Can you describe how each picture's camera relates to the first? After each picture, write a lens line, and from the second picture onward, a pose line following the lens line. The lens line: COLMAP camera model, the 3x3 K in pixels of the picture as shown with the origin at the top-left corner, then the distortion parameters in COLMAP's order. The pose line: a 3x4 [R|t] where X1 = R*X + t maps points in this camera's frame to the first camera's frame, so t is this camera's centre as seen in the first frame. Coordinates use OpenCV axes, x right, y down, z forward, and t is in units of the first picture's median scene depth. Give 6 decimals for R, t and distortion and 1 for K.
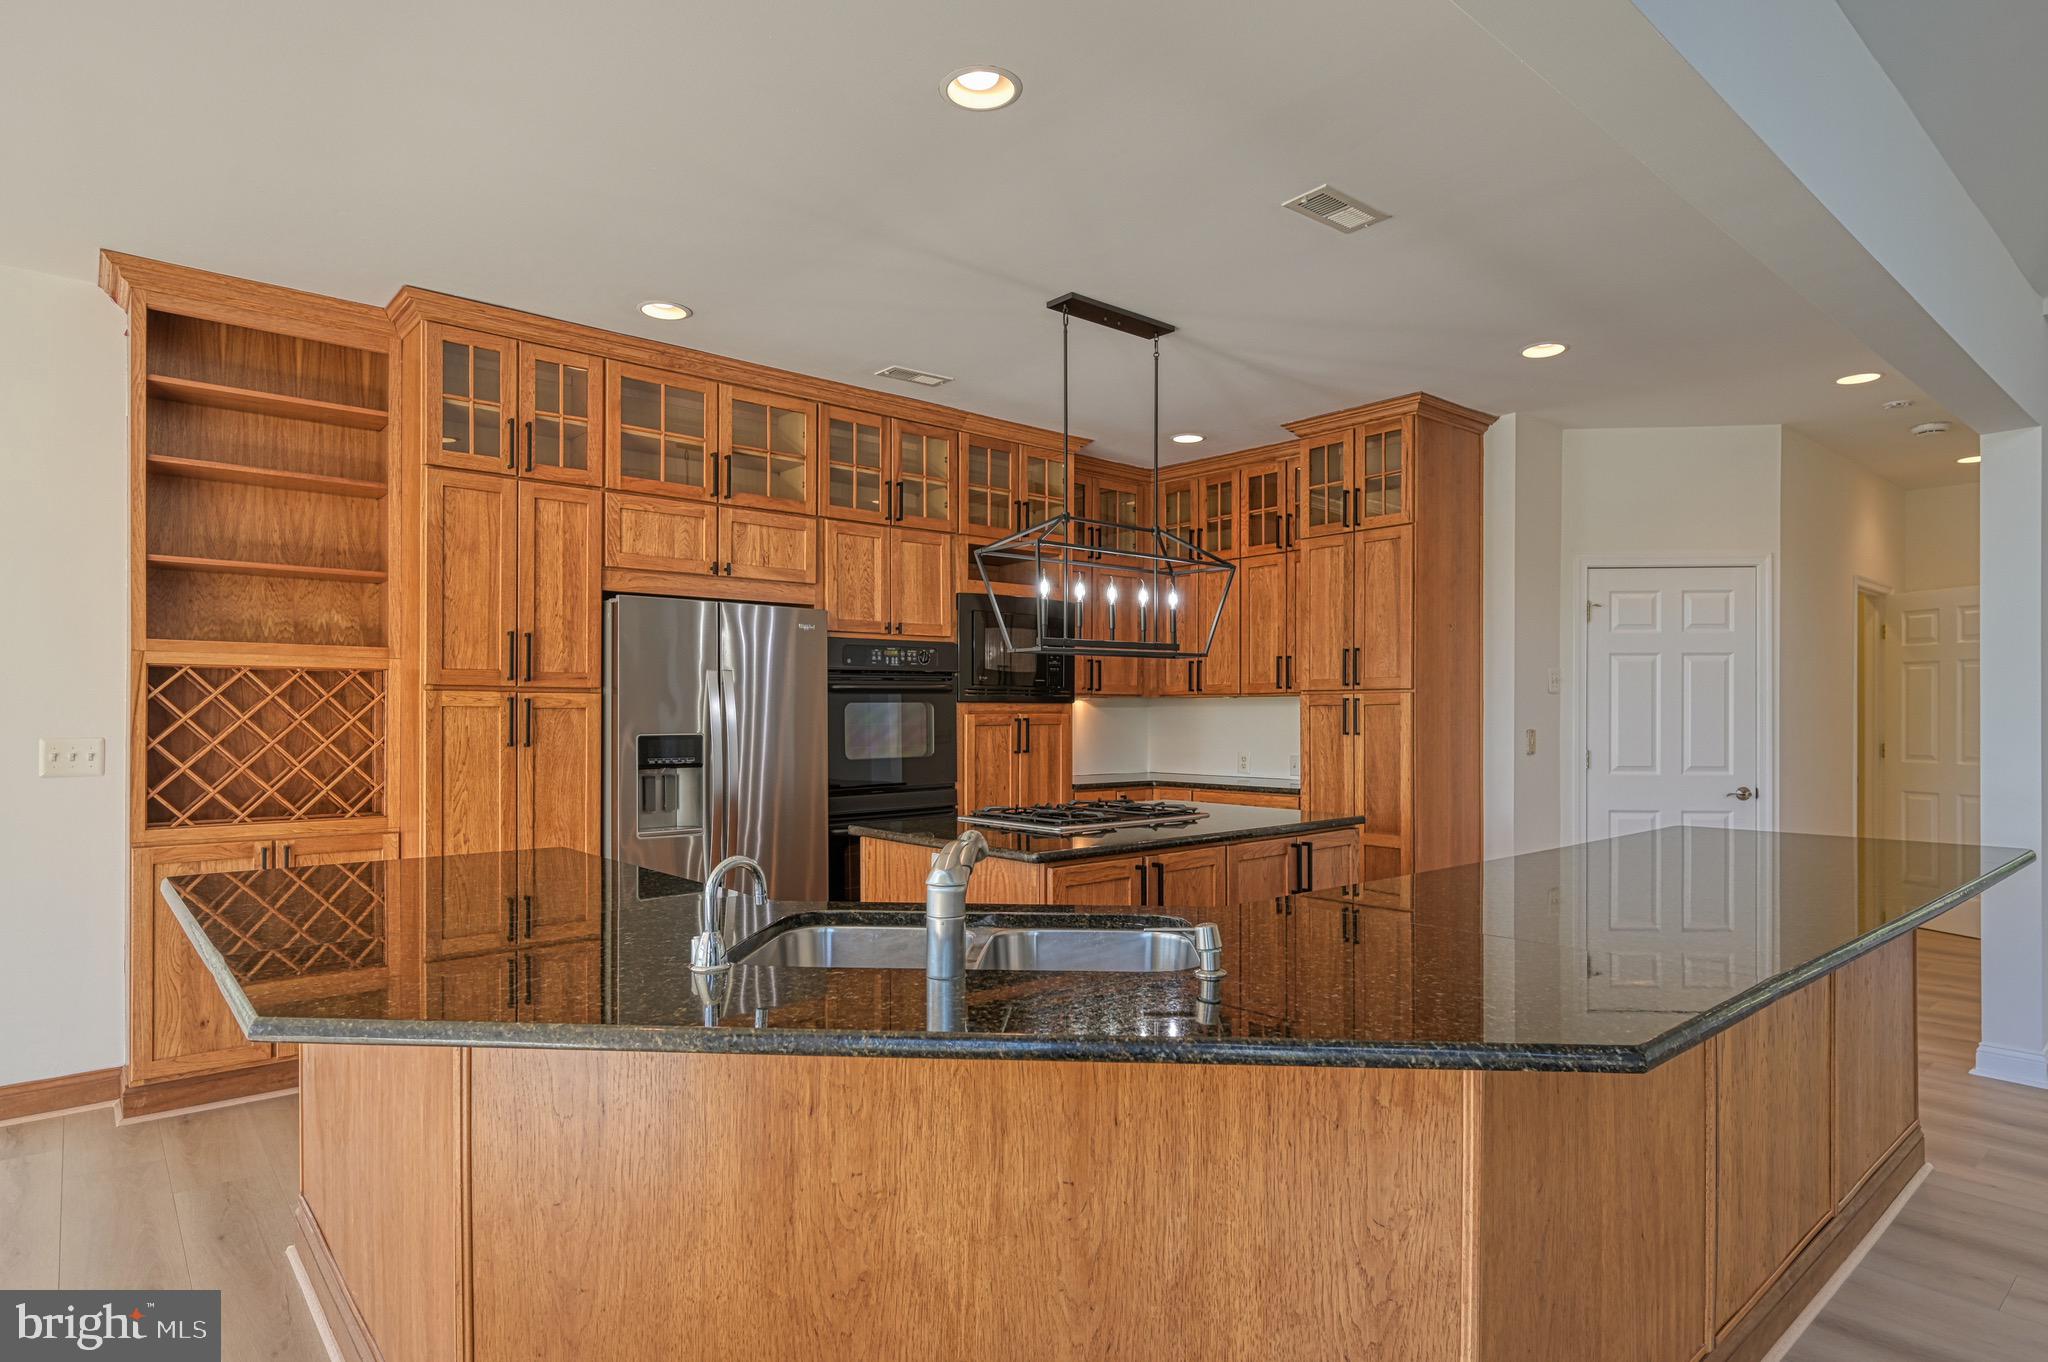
lens RADIAL K [[1109.8, 0, 1030.9], [0, 1109.8, 721.5], [0, 0, 1]] dist [-0.004080, 0.000930]
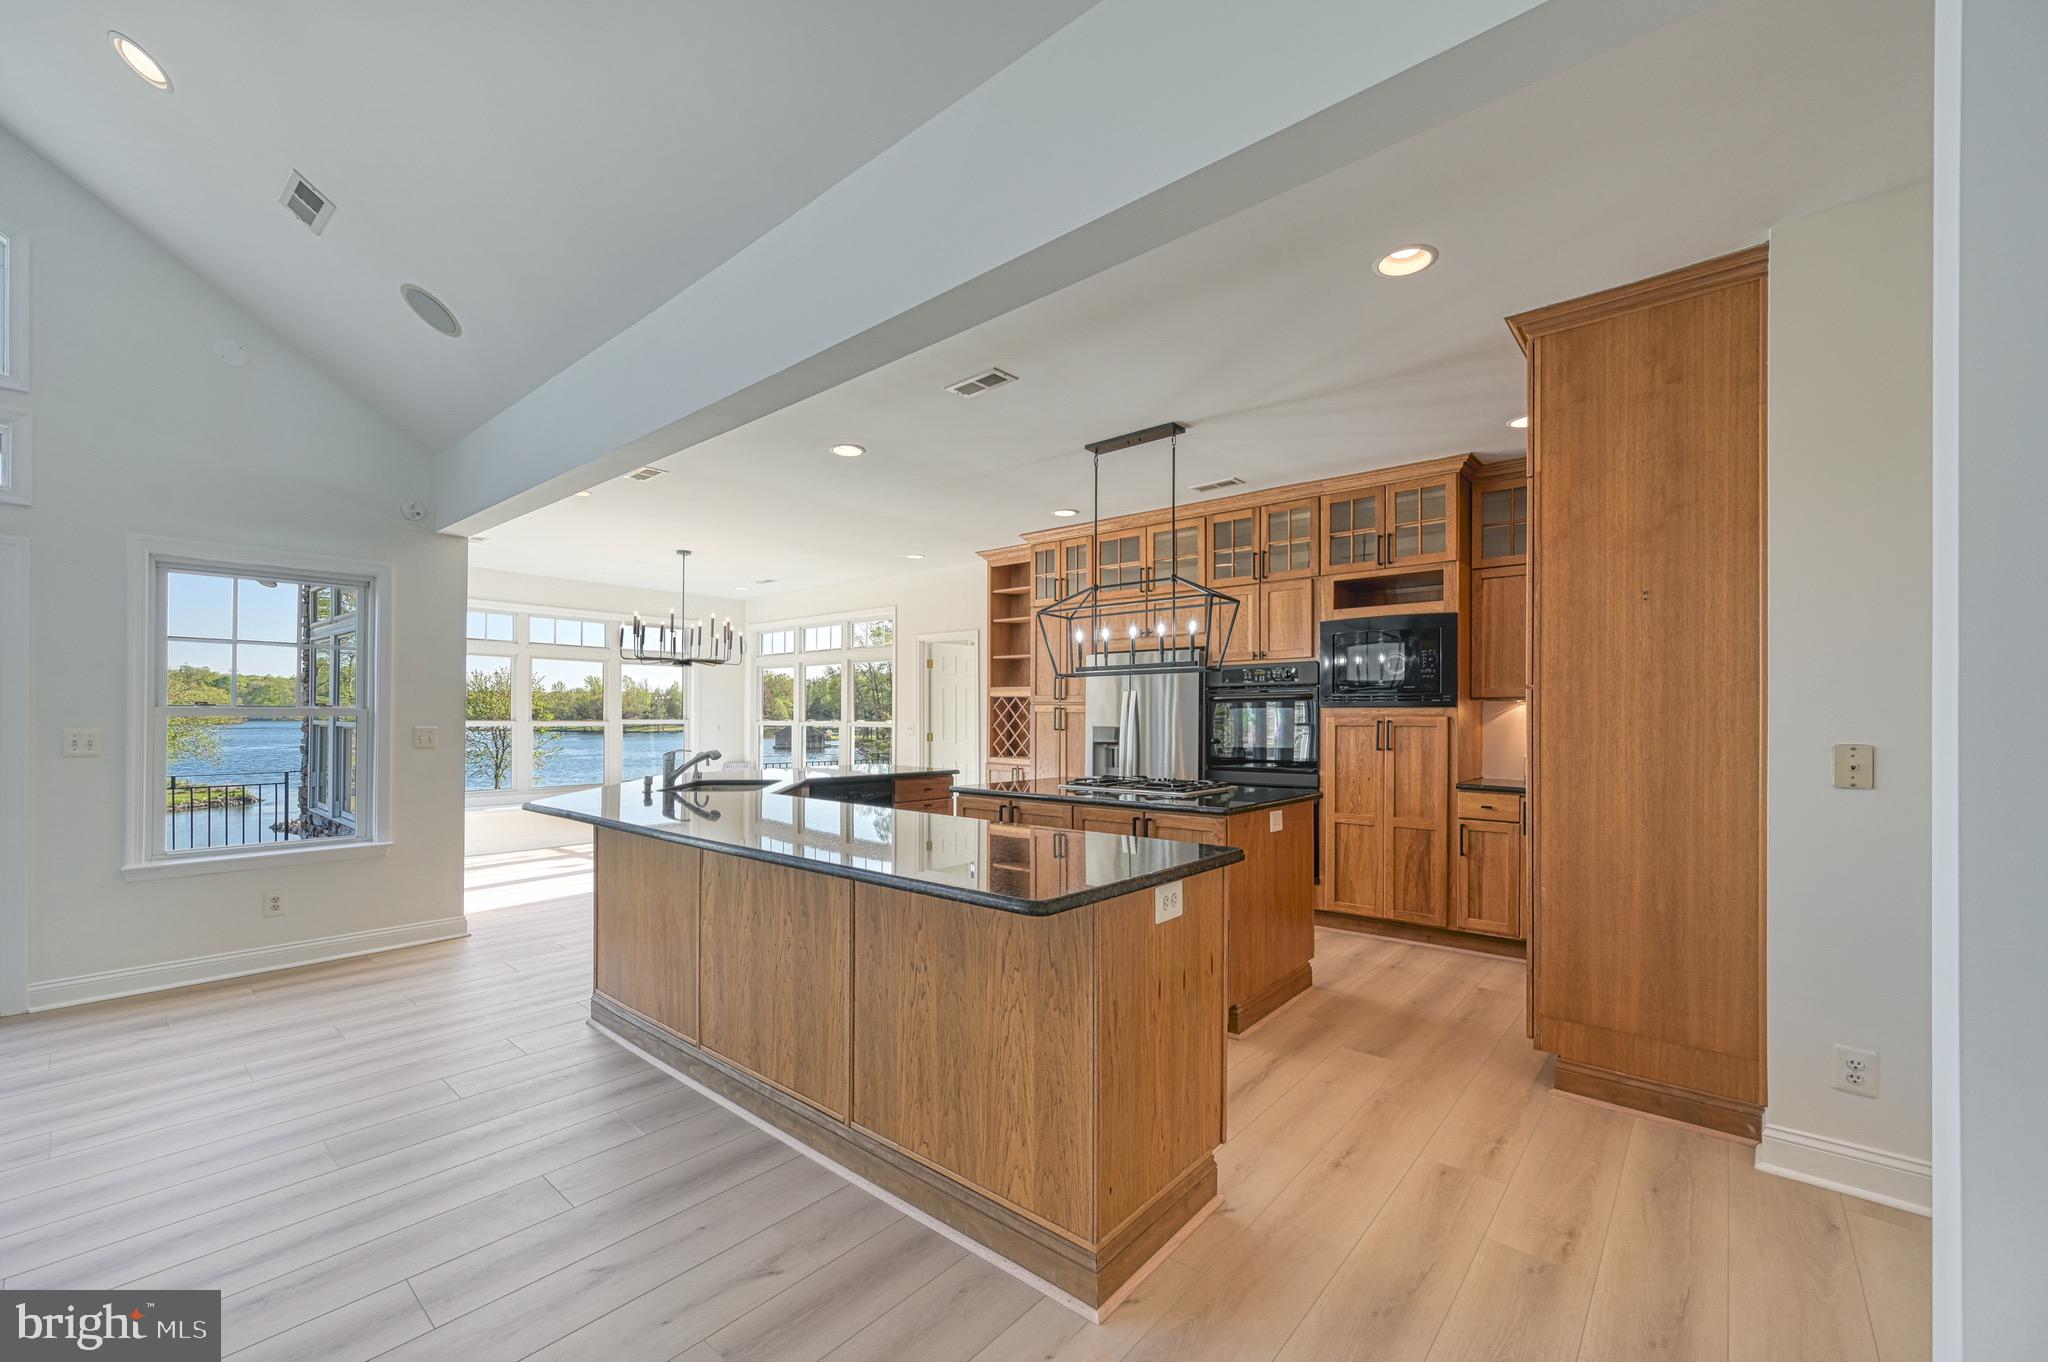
lens RADIAL K [[817.9, 0, 1024.2], [0, 817.9, 714.9], [0, 0, 1]] dist [-0.005756, 0.002218]
pose [[0.148690, -0.000198, -0.988884, 0.963346], [-0.012614, 0.999918, -0.002097, -0.002554], [0.988803, 0.012785, 0.148675, 0.617805]]
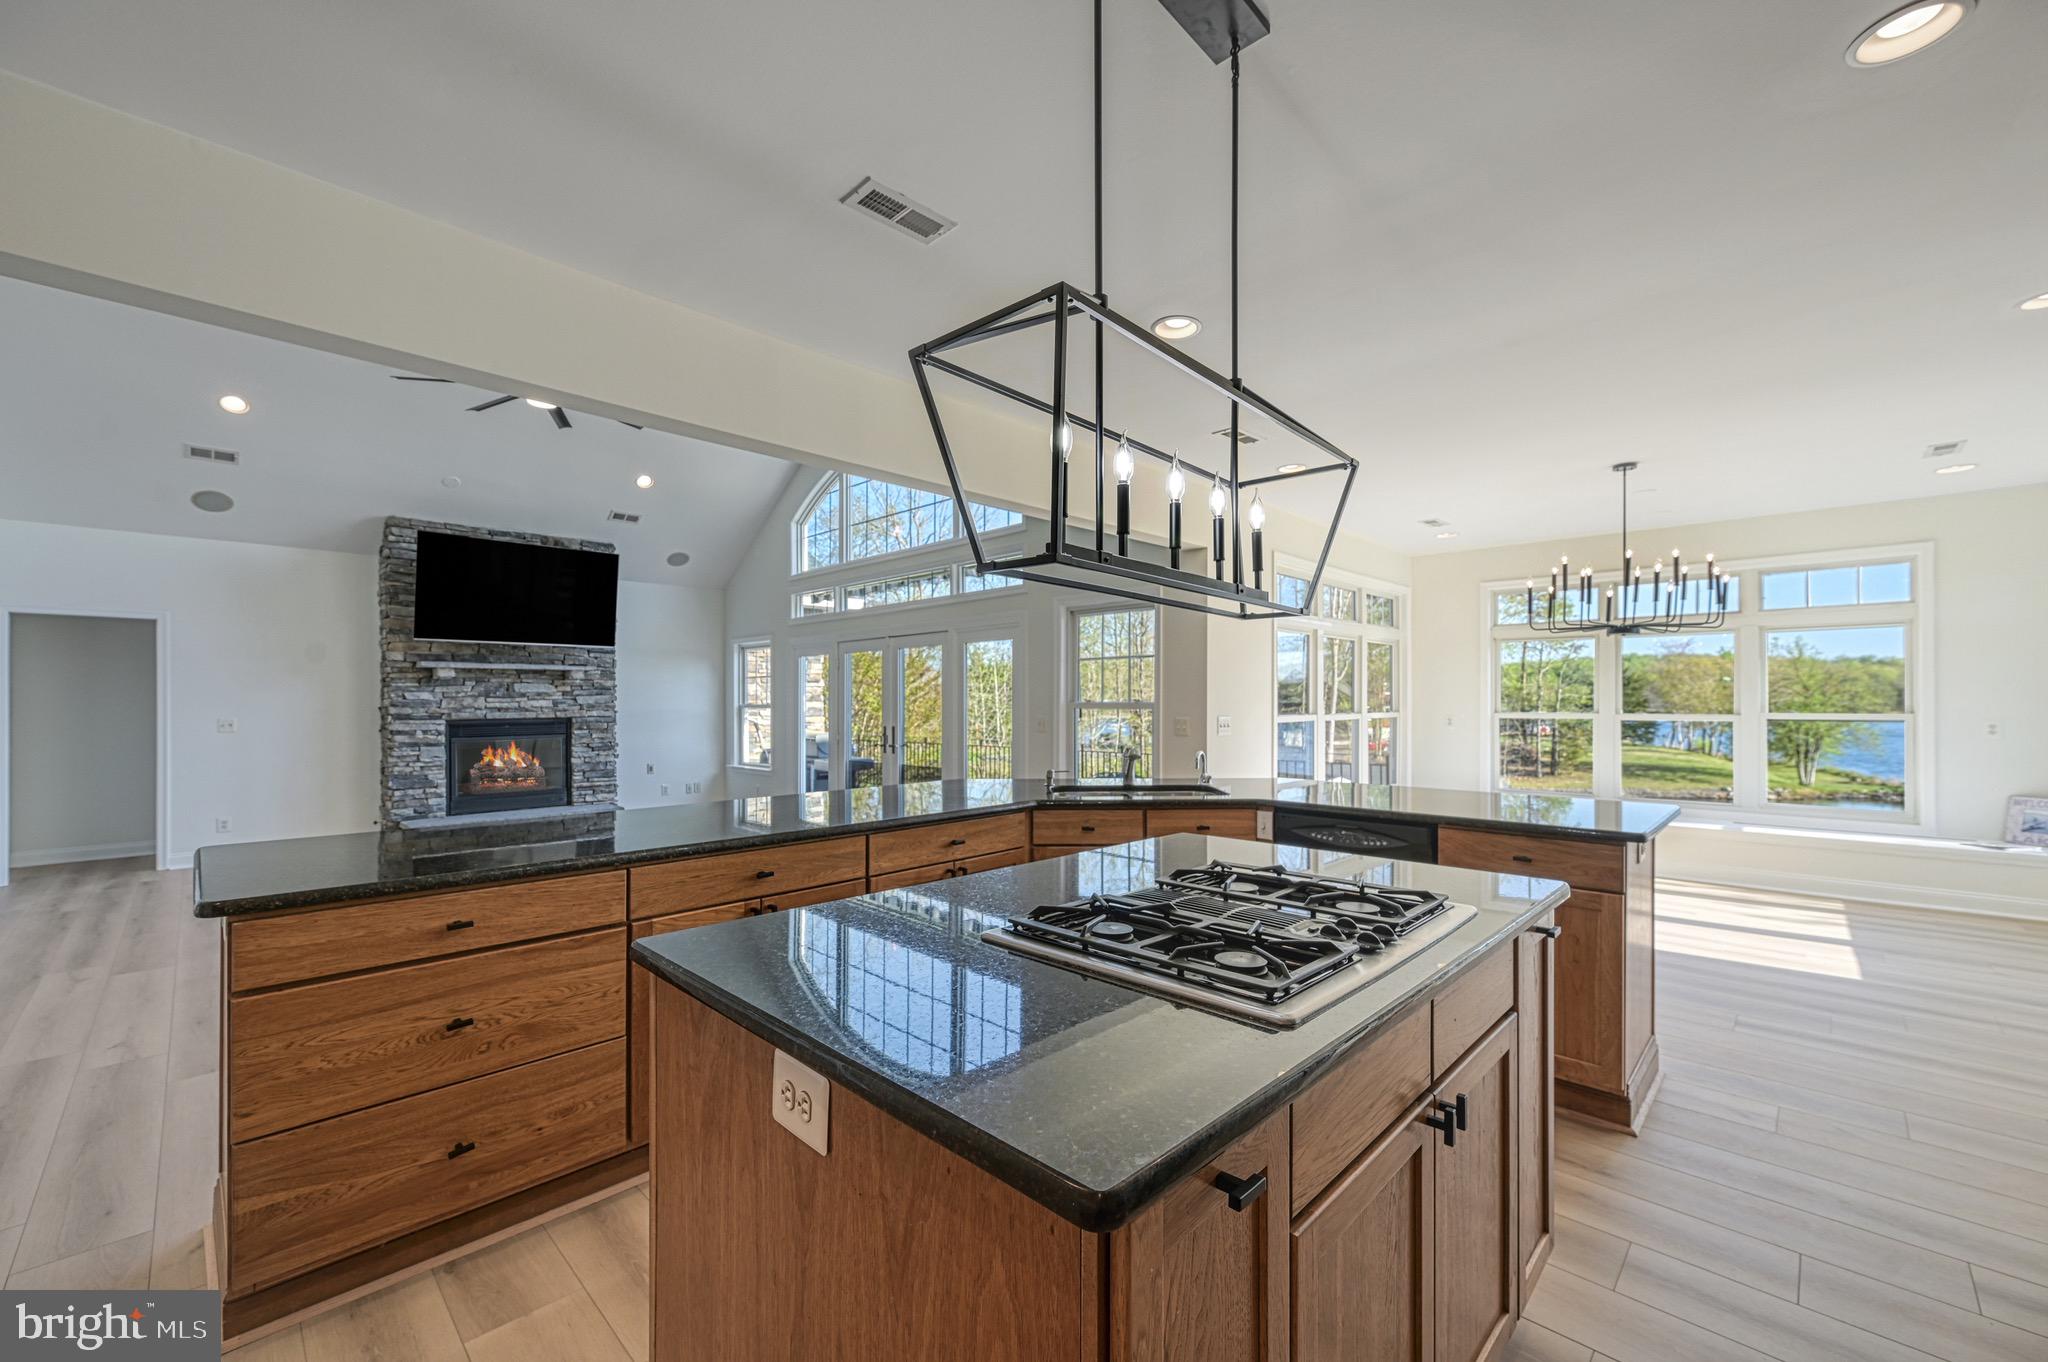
lens RADIAL K [[817.9, 0, 1018.4], [0, 817.9, 707.9], [0, 0, 1]] dist [-0.005756, 0.002218]
pose [[-0.996482, 0.003658, -0.083725, 0.181101], [0.002559, 0.999909, 0.013239, -0.012537], [0.083766, 0.012978, -0.996401, 1.204175]]
